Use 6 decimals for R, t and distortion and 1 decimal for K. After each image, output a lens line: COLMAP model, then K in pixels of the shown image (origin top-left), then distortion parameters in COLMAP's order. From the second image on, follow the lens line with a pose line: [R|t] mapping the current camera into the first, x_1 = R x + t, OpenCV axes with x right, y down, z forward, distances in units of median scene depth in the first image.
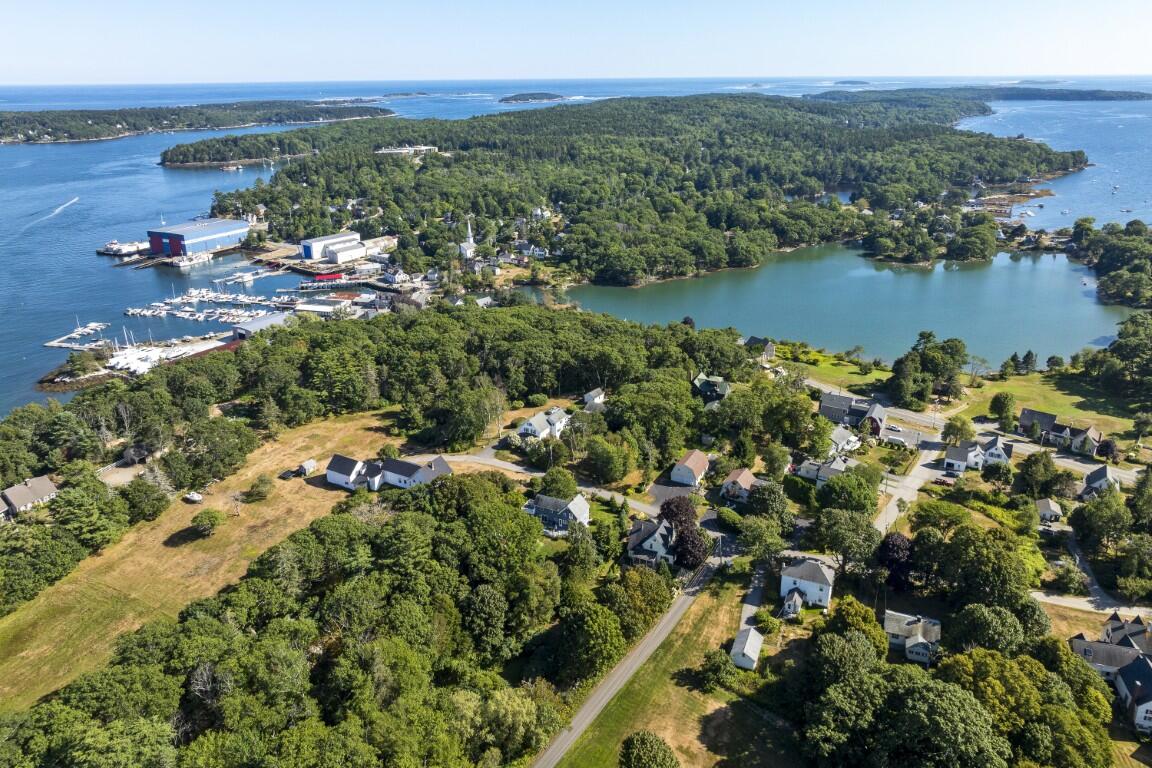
lens RADIAL K [[766.2, 0, 576.0], [0, 766.2, 384.0], [0, 0, 1]] dist [-0.001384, -0.002184]
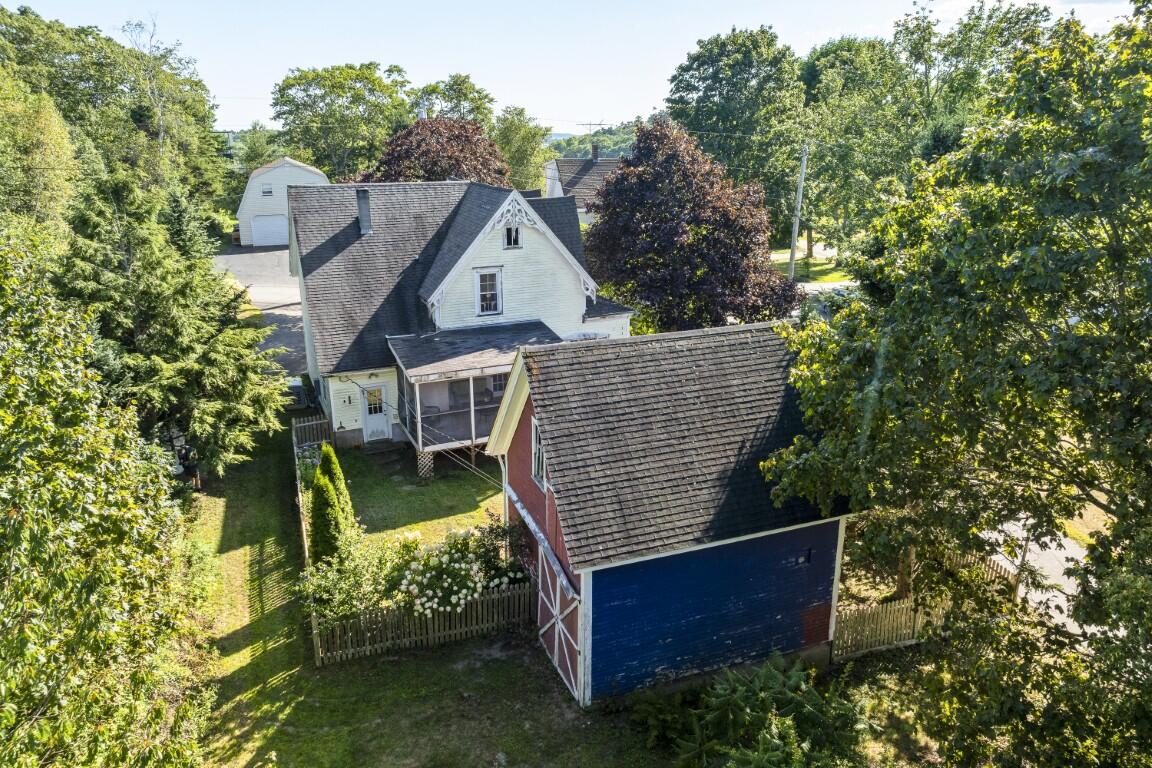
lens RADIAL K [[766.2, 0, 576.0], [0, 766.2, 384.0], [0, 0, 1]] dist [-0.001384, -0.002184]
pose [[0.660400, -0.213591, 0.719897, 0.002458], [0.267175, 0.962794, 0.040564, 0.224560], [-0.701776, 0.165550, 0.692895, 0.886872]]
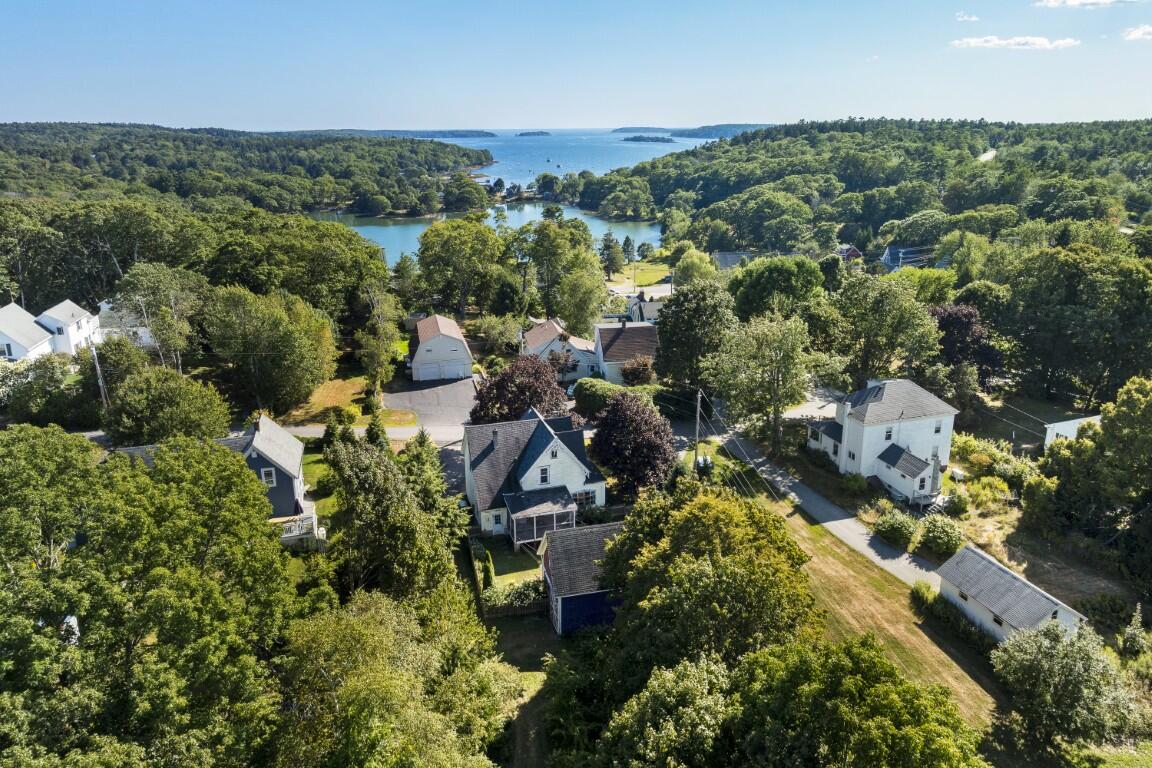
lens RADIAL K [[766.2, 0, 576.0], [0, 766.2, 384.0], [0, 0, 1]] dist [-0.001384, -0.002184]
pose [[0.743977, -0.199948, 0.637588, -0.105019], [0.238434, 0.970805, 0.026226, 0.164040], [-0.624217, 0.132511, 0.769931, 0.711820]]
